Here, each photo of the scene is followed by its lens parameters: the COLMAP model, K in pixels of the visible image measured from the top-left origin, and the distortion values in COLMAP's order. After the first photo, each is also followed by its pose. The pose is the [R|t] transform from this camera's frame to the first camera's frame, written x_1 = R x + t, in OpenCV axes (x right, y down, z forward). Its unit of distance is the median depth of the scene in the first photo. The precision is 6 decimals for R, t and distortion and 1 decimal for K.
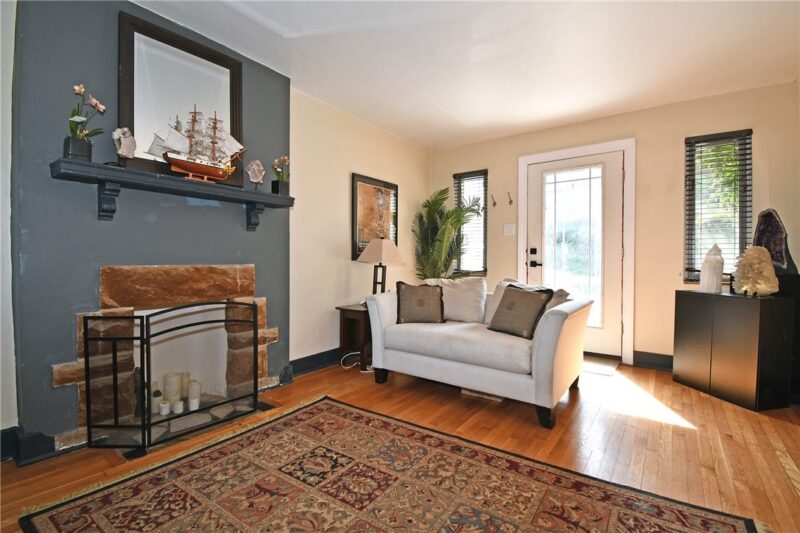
lens RADIAL K [[360.3, 0, 399.9], [0, 360.3, 266.1], [0, 0, 1]] dist [-0.001568, -0.004686]
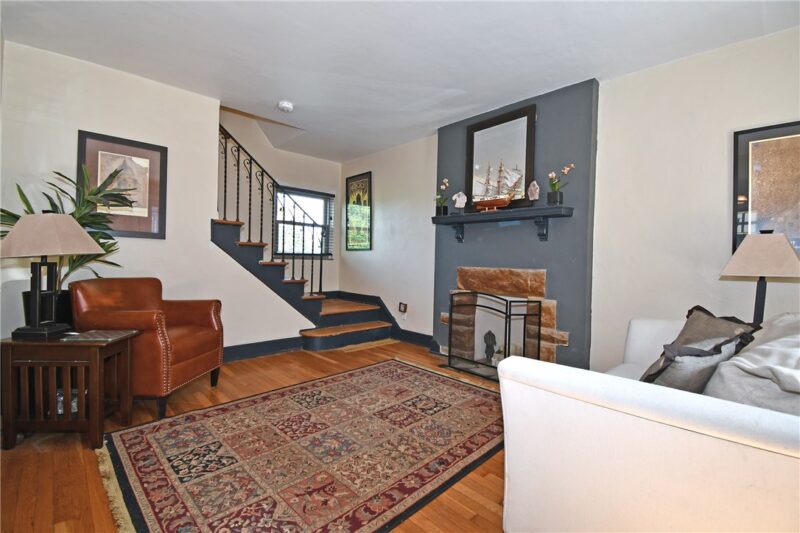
lens RADIAL K [[360.3, 0, 403.2], [0, 360.3, 268.7], [0, 0, 1]] dist [-0.001568, -0.004686]
pose [[-0.163882, 0.011788, -0.986410, 1.024250], [-0.043717, 0.998859, 0.019200, -0.013460], [0.985511, 0.046270, -0.163179, 0.952708]]
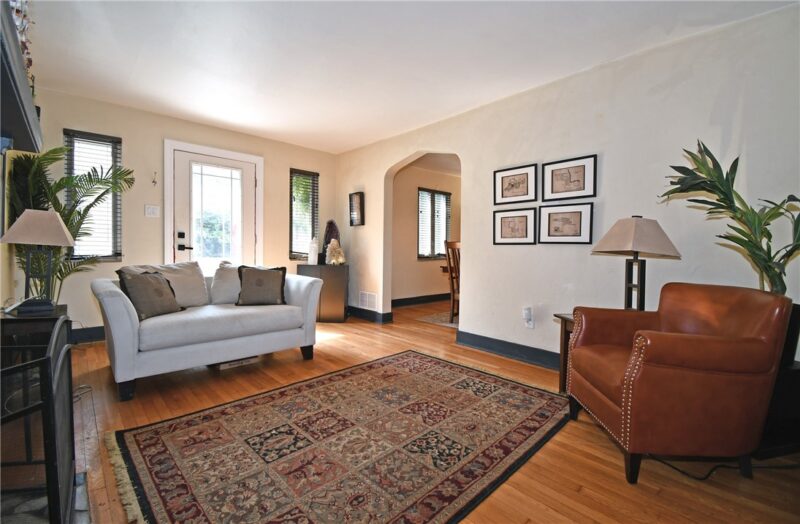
lens RADIAL K [[344.8, 0, 400.0], [0, 344.8, 257.3], [0, 0, 1]] dist [-0.029056, -0.001460]
pose [[0.180714, -0.024371, 0.983234, -0.954031], [-0.000965, 0.999688, 0.024956, -0.005986], [-0.983535, -0.005459, 0.180634, 0.407672]]
